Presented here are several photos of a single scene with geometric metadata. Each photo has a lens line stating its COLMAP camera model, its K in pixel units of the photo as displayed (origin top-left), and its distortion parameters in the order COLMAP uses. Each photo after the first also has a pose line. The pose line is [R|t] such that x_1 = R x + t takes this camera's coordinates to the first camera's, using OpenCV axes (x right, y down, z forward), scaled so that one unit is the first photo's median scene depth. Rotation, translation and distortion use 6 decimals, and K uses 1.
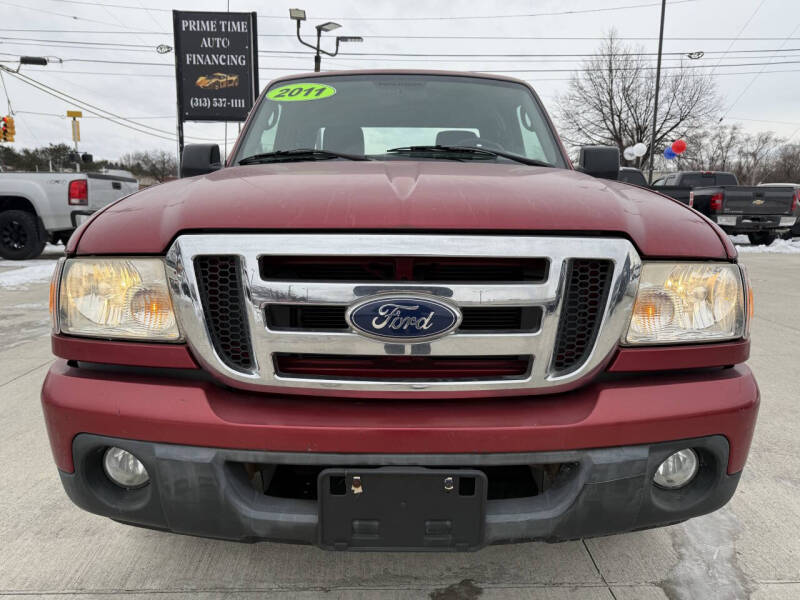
lens RADIAL K [[557.7, 0, 400.9], [0, 557.7, 300.7], [0, 0, 1]] dist [0.013652, -0.011920]
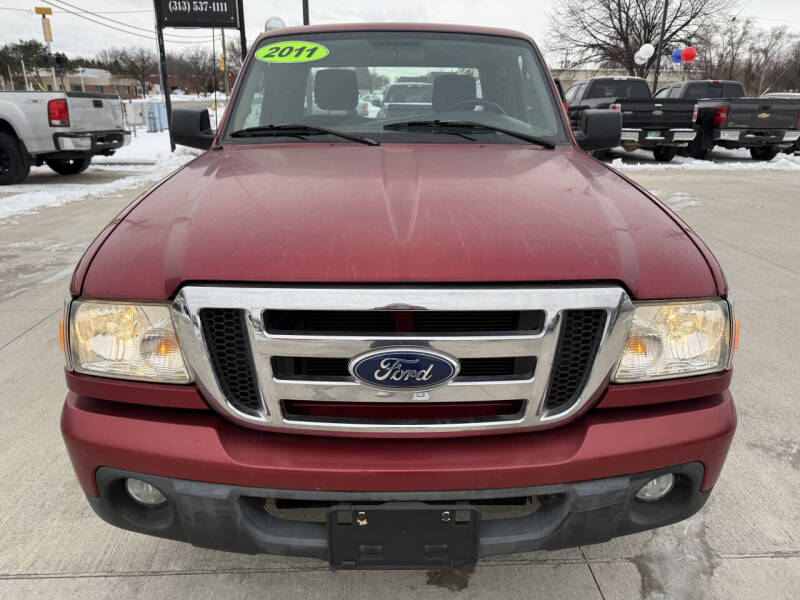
lens RADIAL K [[558.9, 0, 402.2], [0, 558.9, 297.4], [0, 0, 1]] dist [0.005738, -0.003527]
pose [[0.999925, -0.005950, 0.010732, -0.006588], [0.004179, 0.987423, 0.158048, -0.186992], [-0.011537, -0.157991, 0.987373, -0.010331]]
